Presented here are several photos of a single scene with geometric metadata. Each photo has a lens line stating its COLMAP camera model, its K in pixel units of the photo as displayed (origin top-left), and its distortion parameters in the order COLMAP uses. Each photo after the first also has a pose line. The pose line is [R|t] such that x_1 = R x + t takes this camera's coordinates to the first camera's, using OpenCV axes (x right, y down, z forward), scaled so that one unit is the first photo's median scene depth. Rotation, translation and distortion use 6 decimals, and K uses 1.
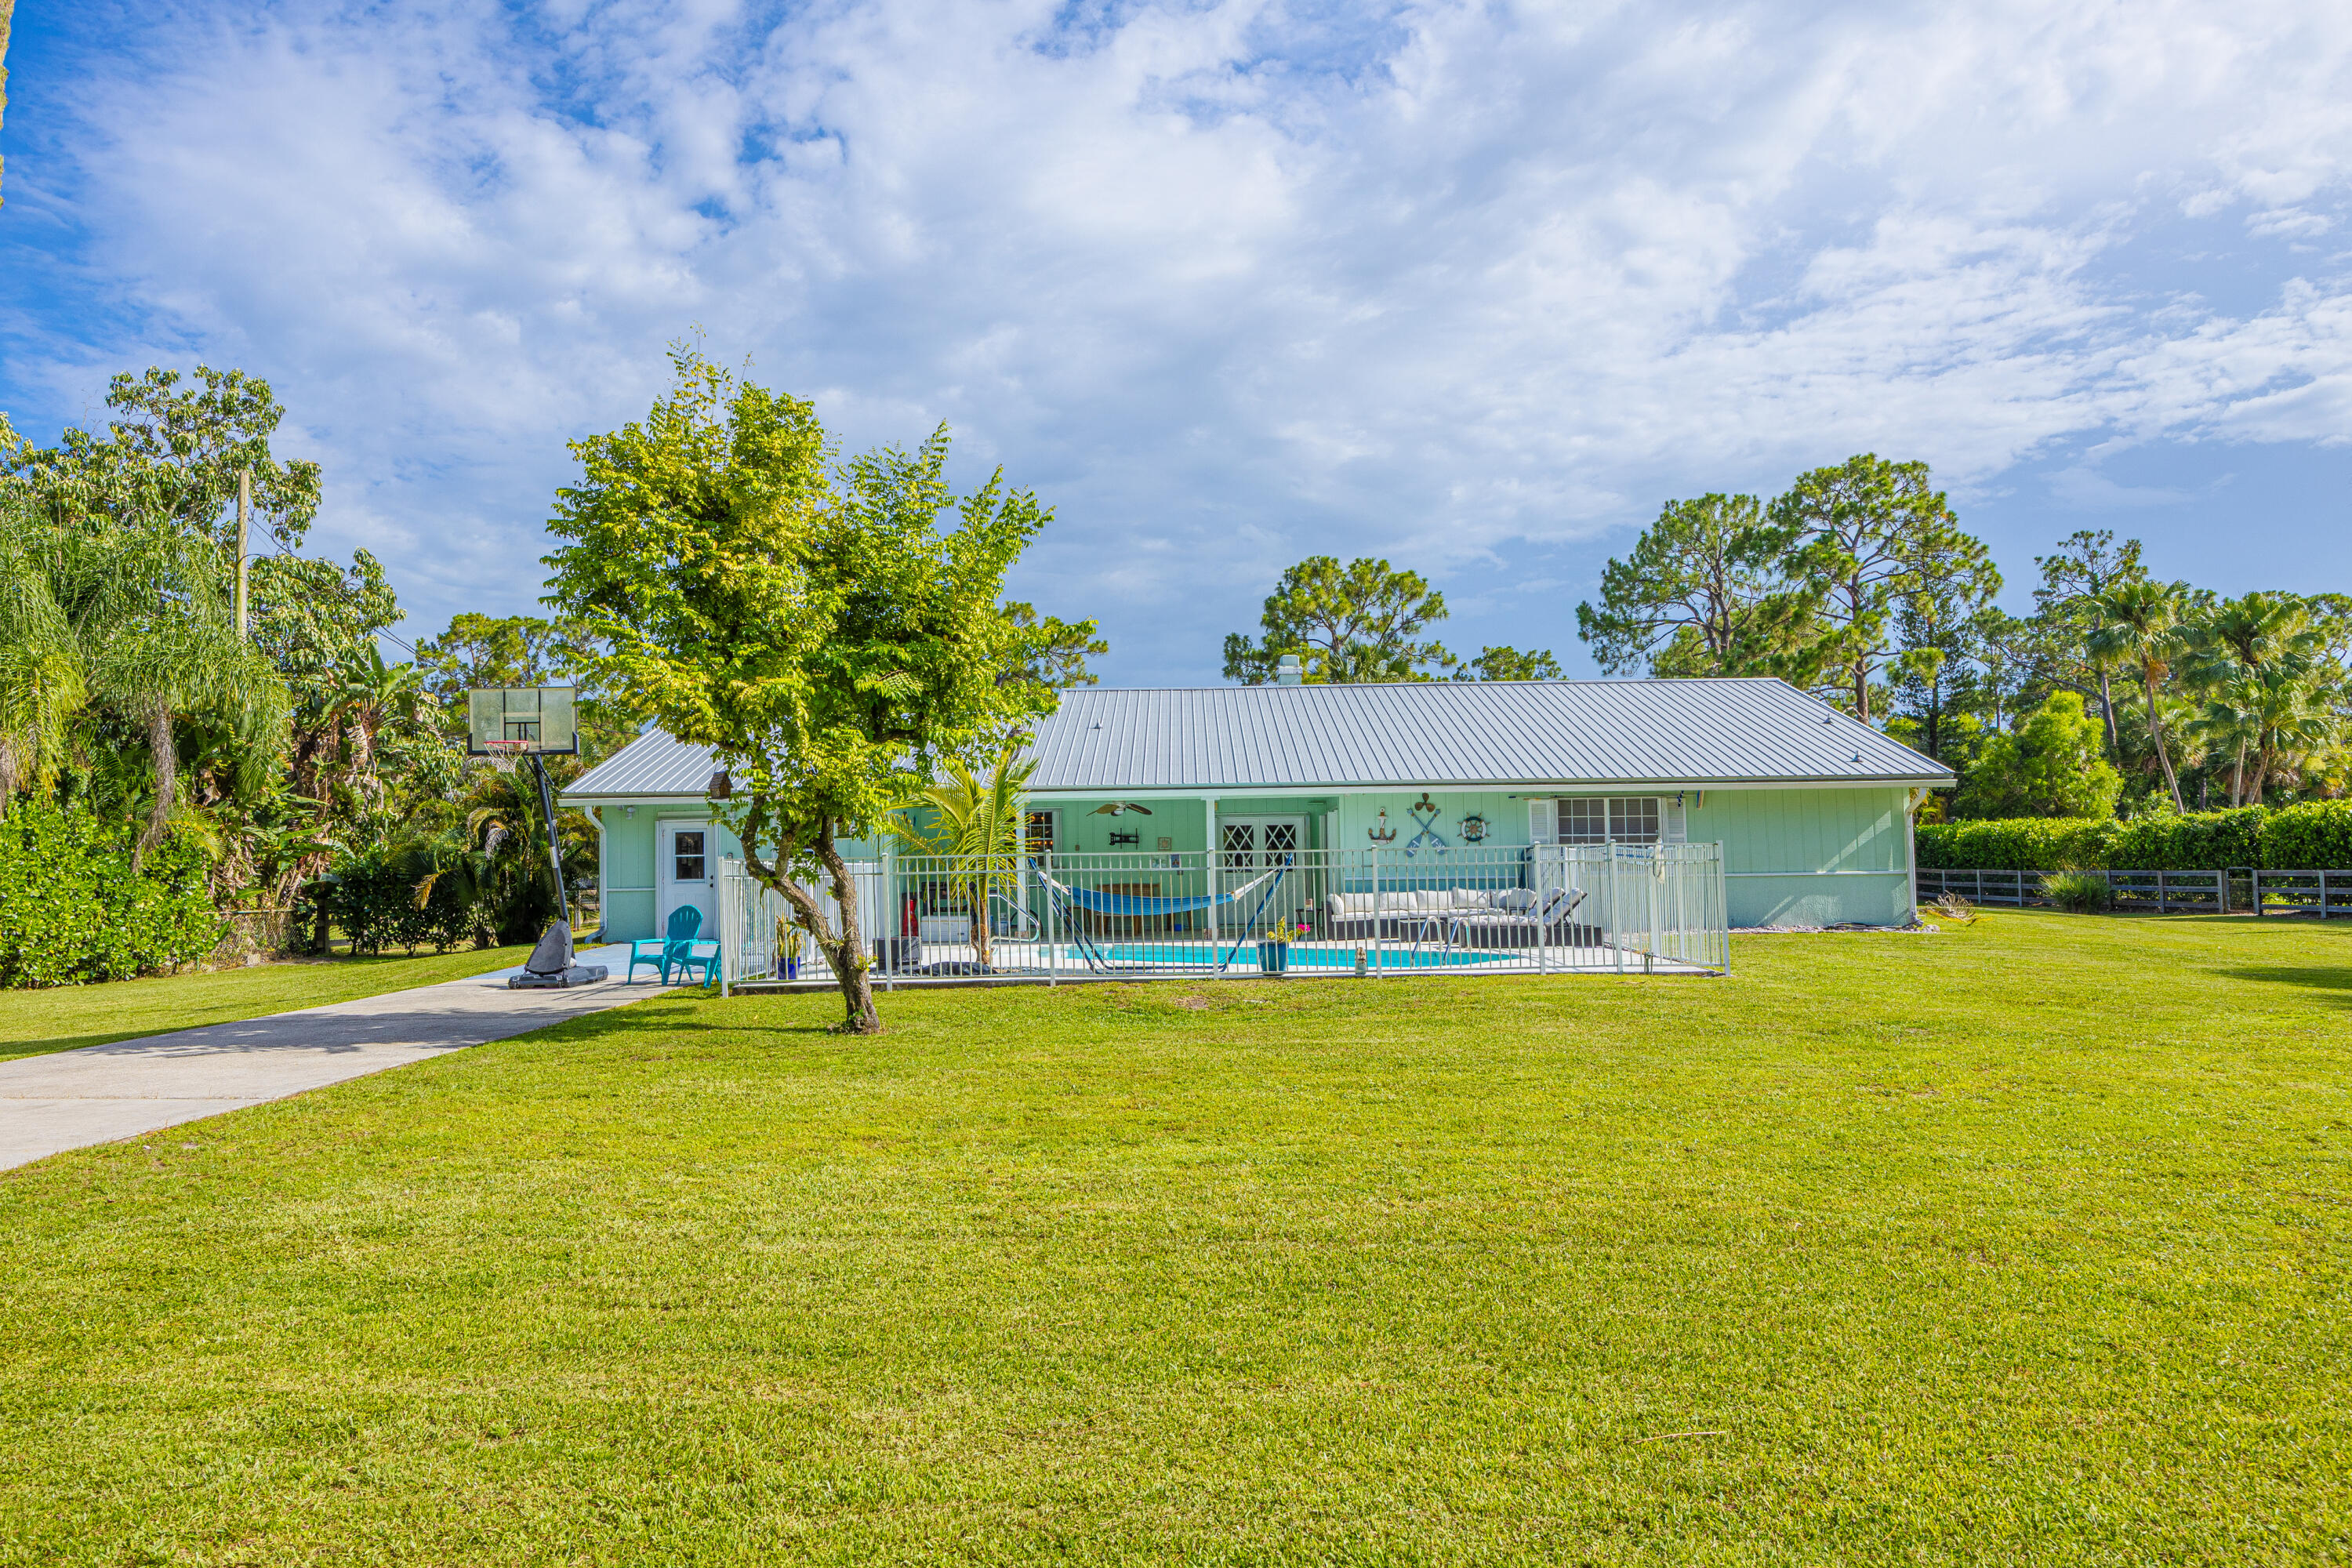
lens RADIAL K [[1536.6, 0, 1142.9], [0, 1536.6, 775.0], [0, 0, 1]] dist [-0.006732, -0.000656]
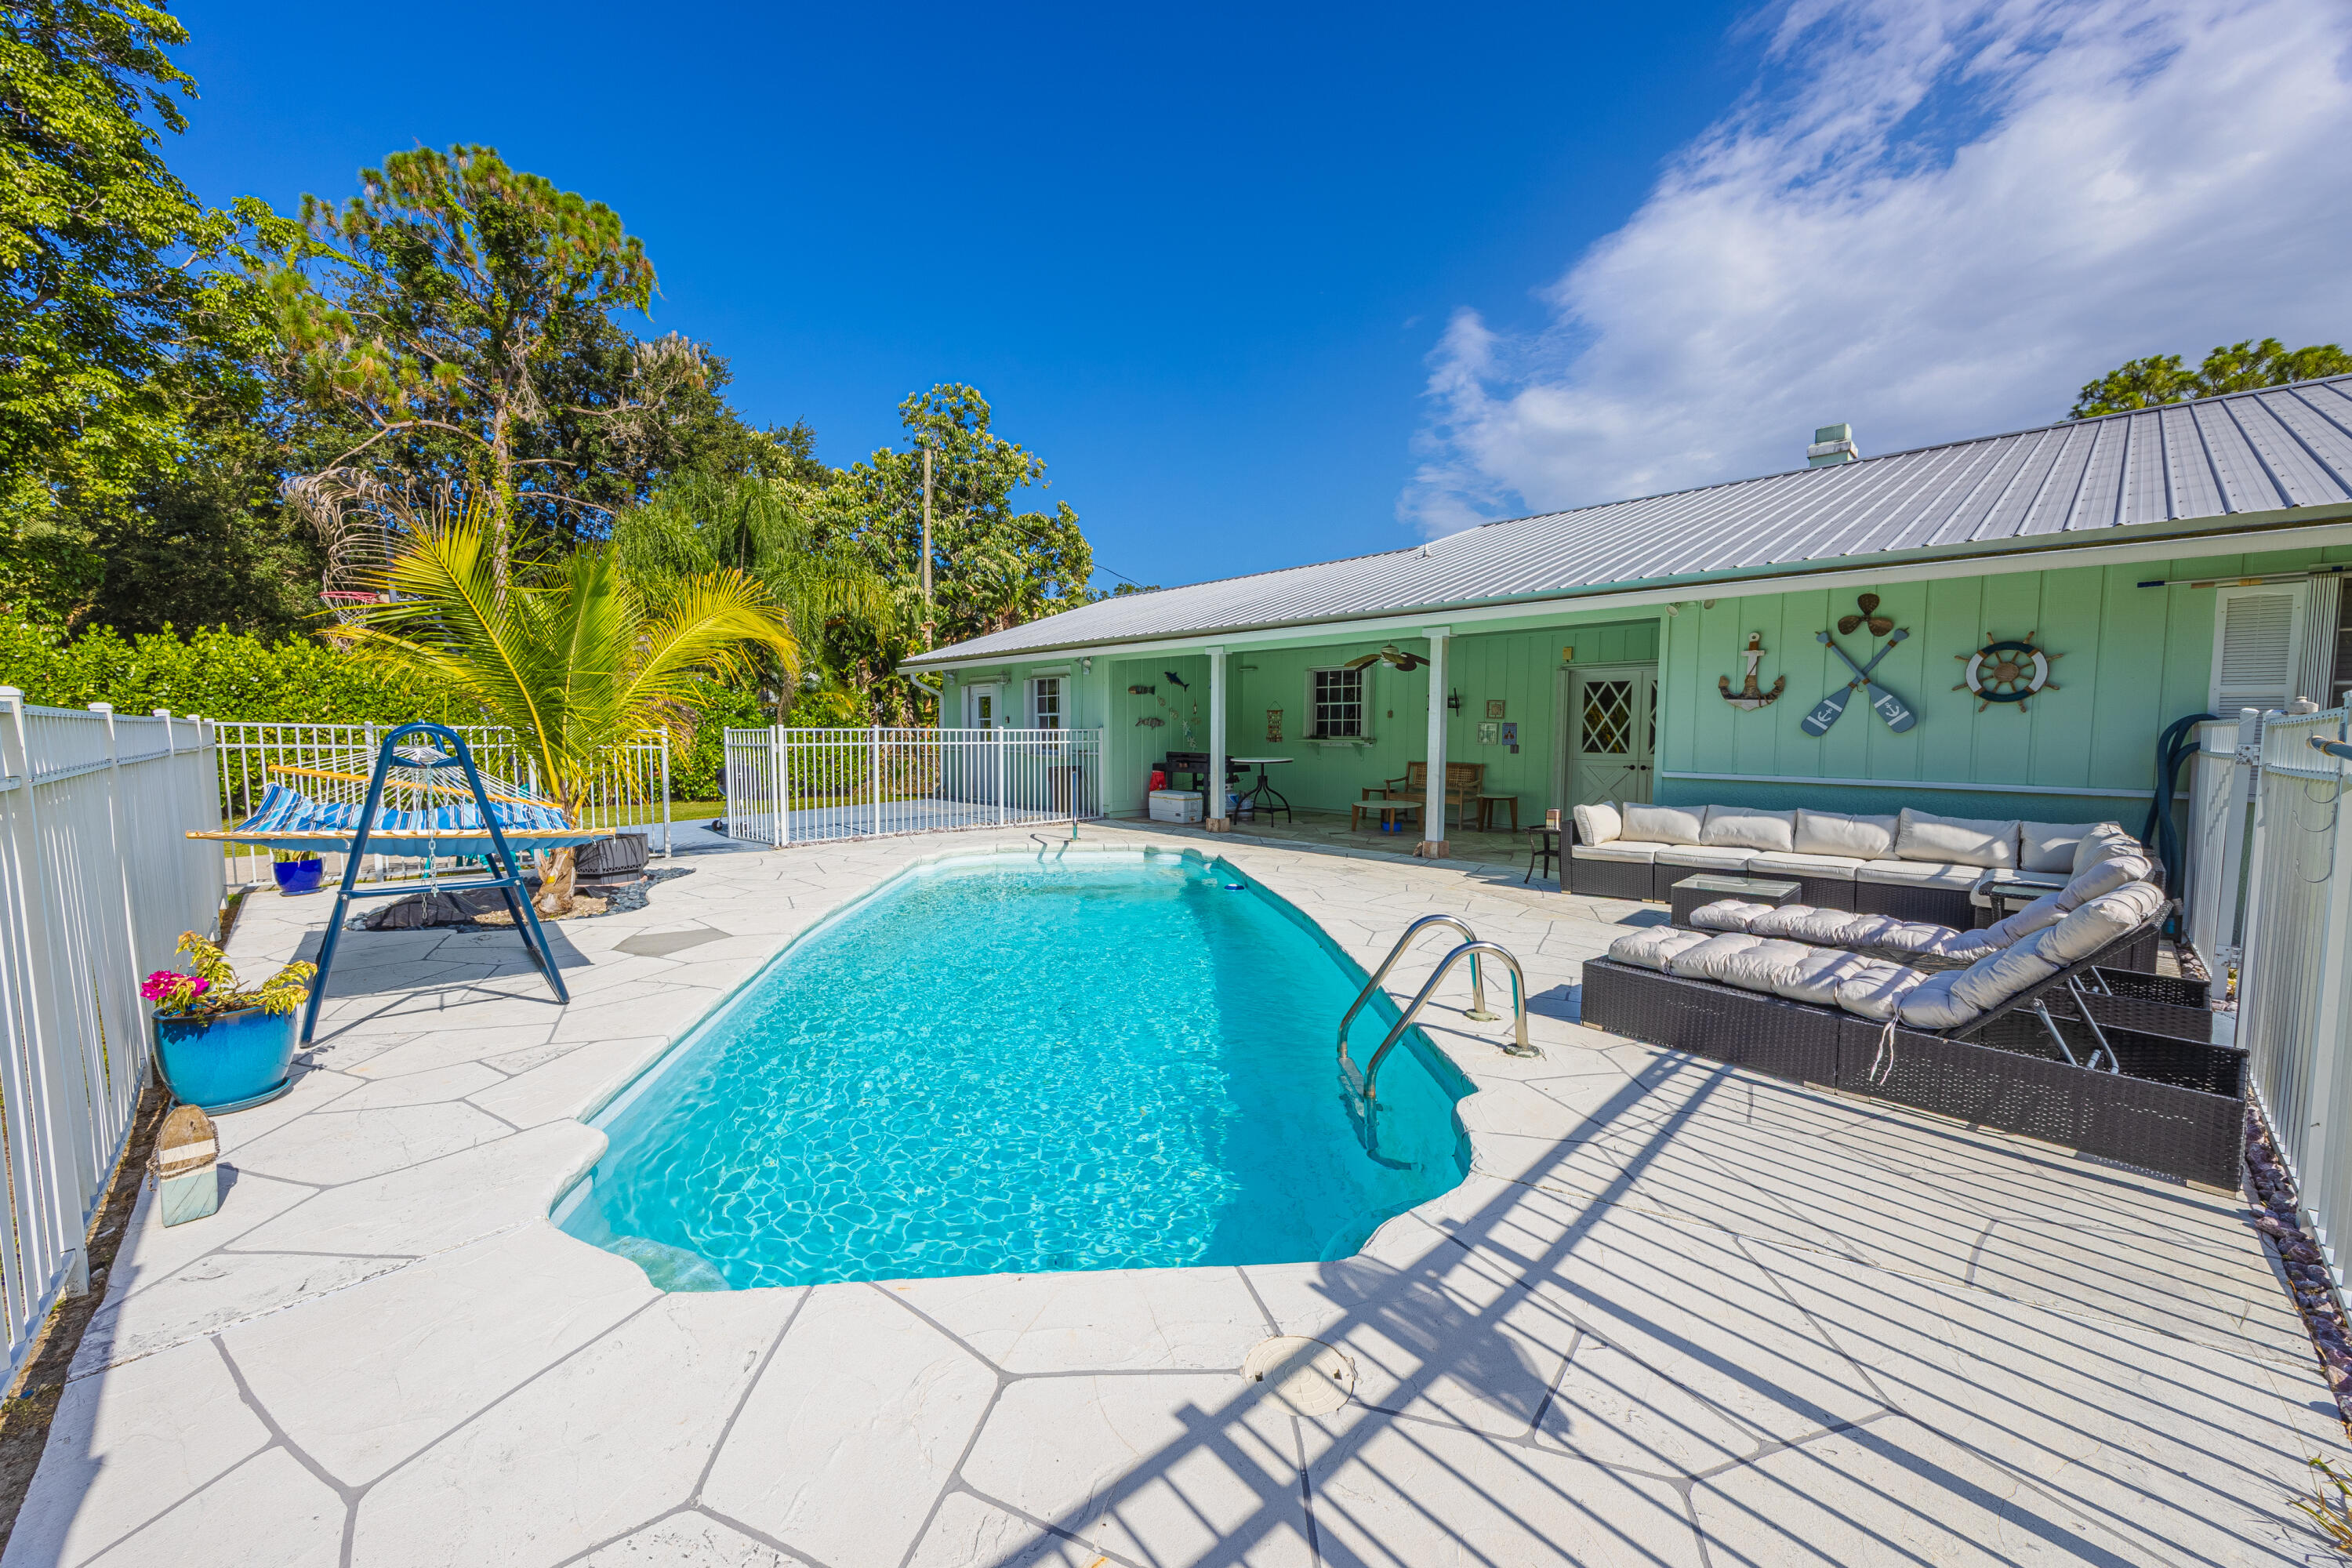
lens RADIAL K [[896.0, 0, 1168.6], [0, 896.0, 784.4], [0, 0, 1]] dist [0.000671, -0.001006]
pose [[0.705255, 0.061040, -0.706321, 0.207459], [0.025221, 0.993496, 0.111040, 0.029873], [0.708505, -0.096125, 0.699128, 0.605796]]
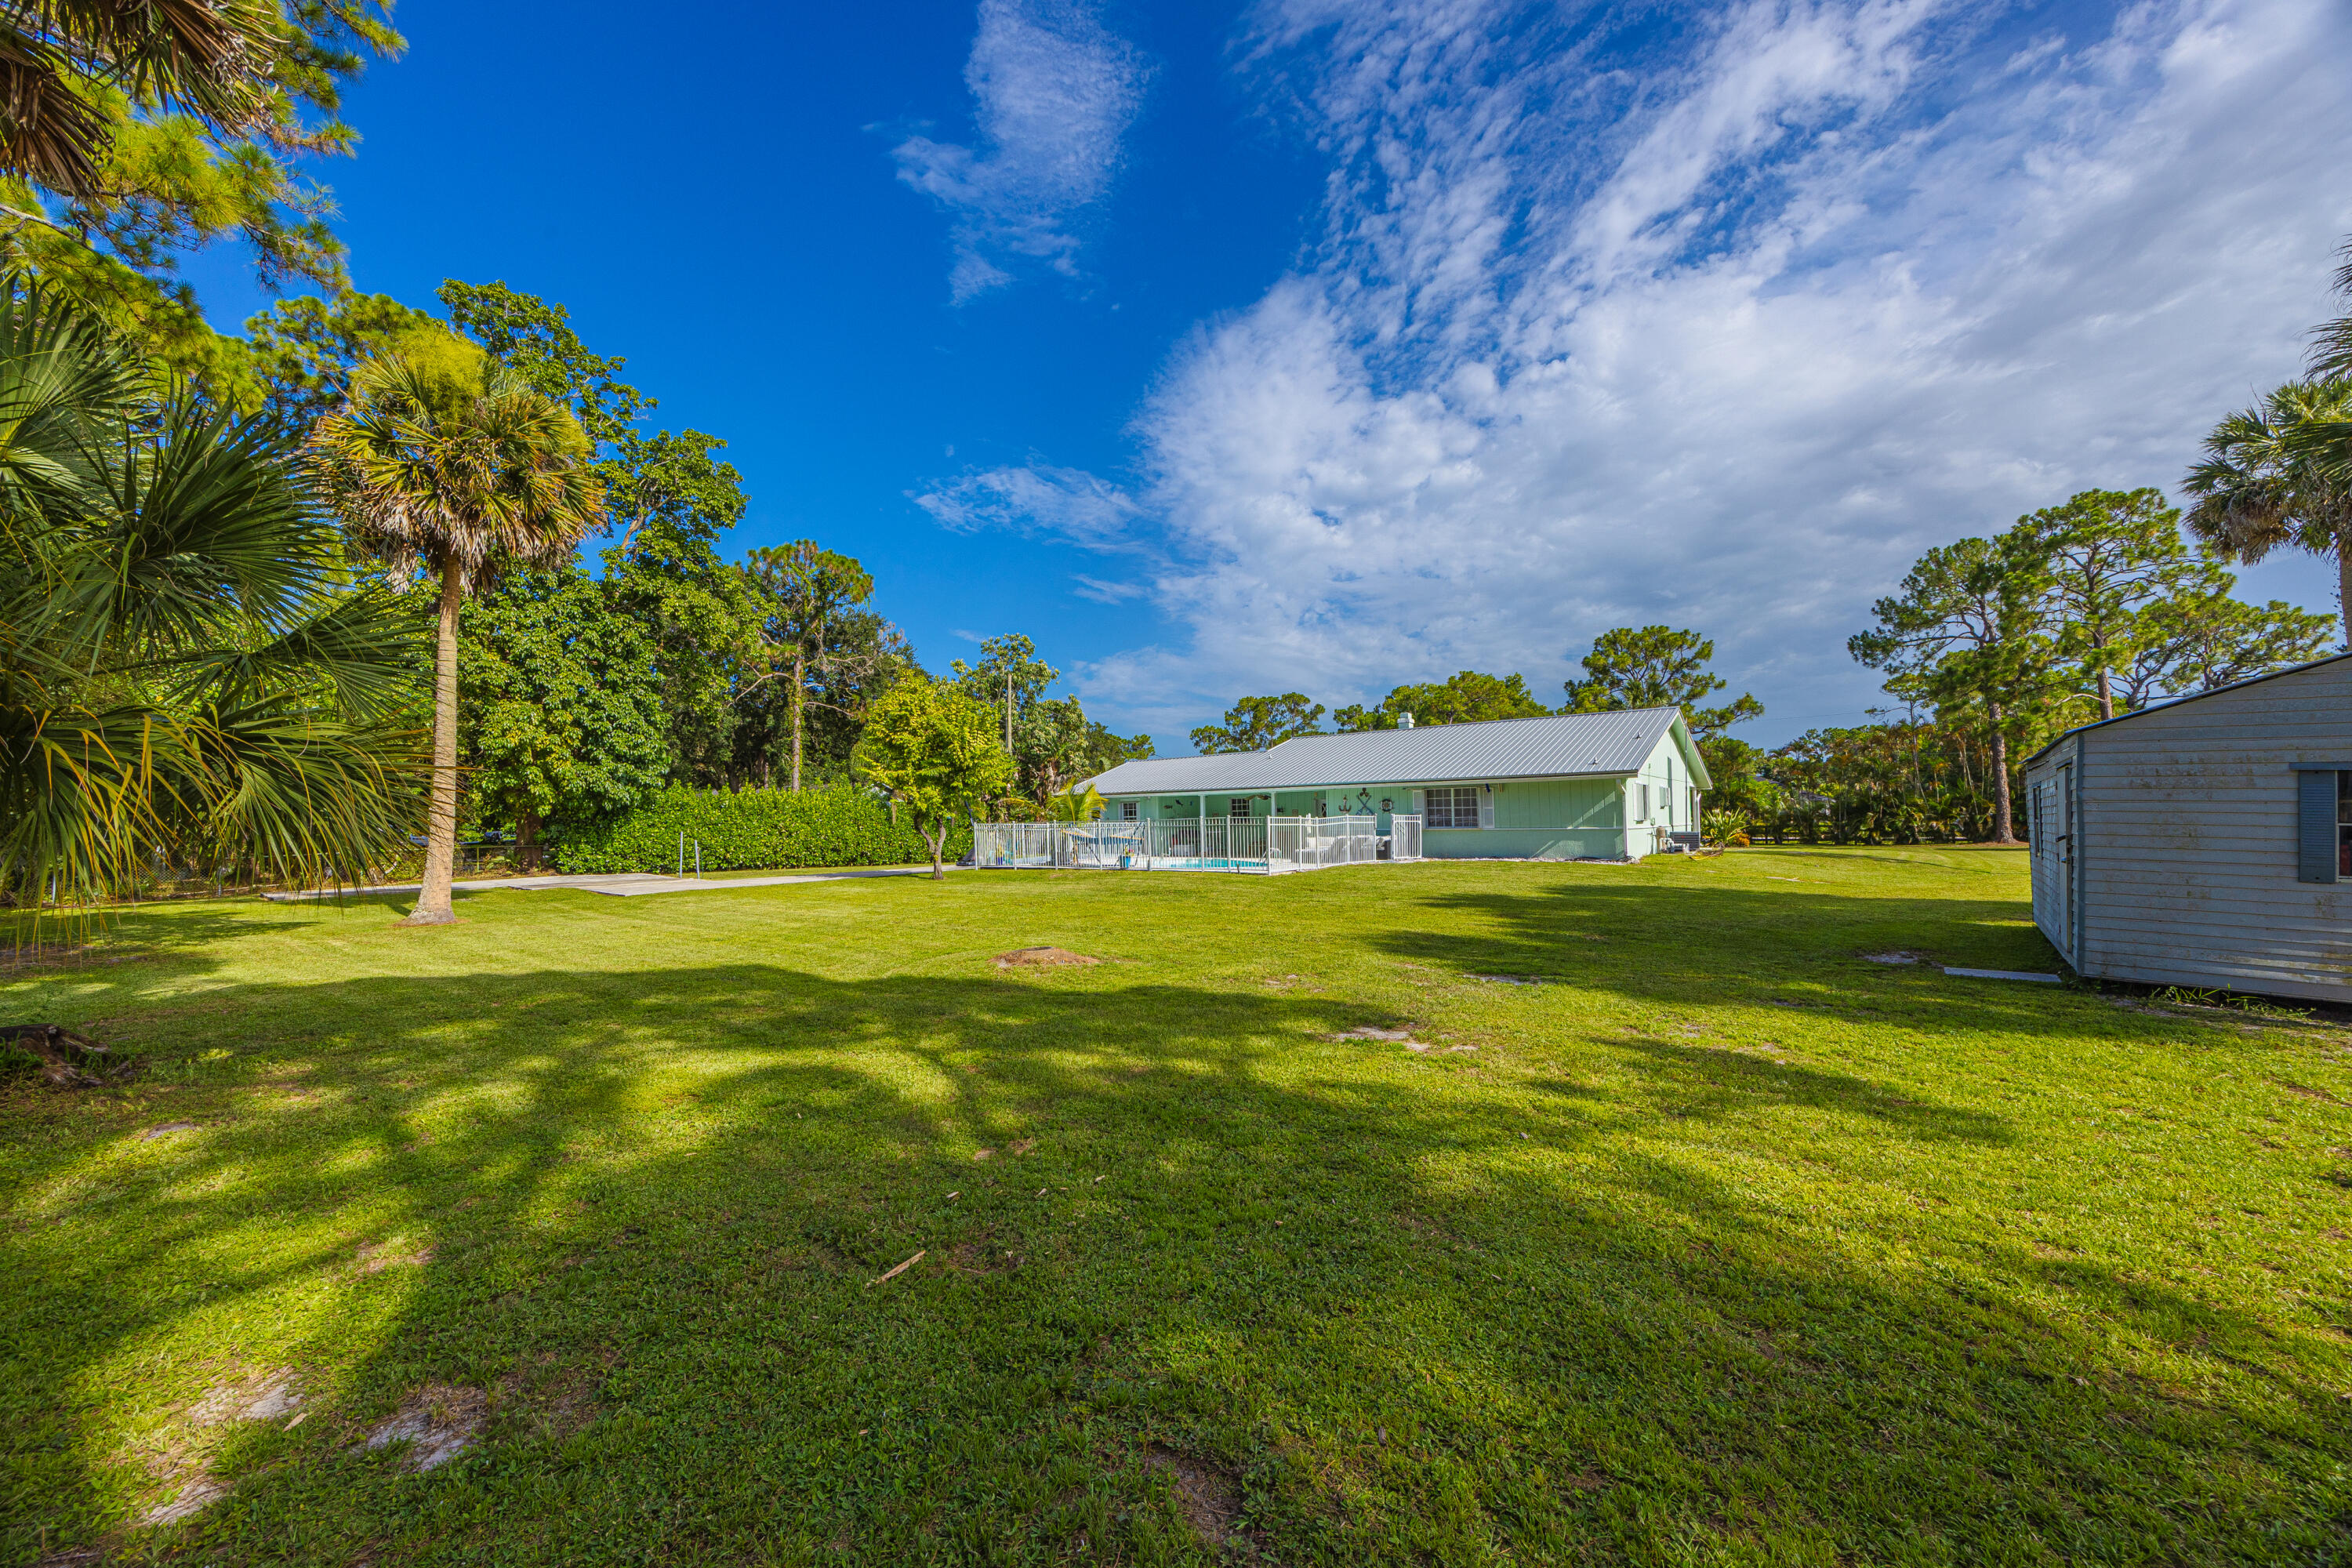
lens RADIAL K [[896.0, 0, 1157.4], [0, 896.0, 746.0], [0, 0, 1]] dist [0.000671, -0.001006]
pose [[0.797097, -0.049810, -0.601793, 0.620033], [0.038432, 0.998756, -0.031763, -0.014615], [0.602627, 0.002190, 0.798020, -0.099349]]
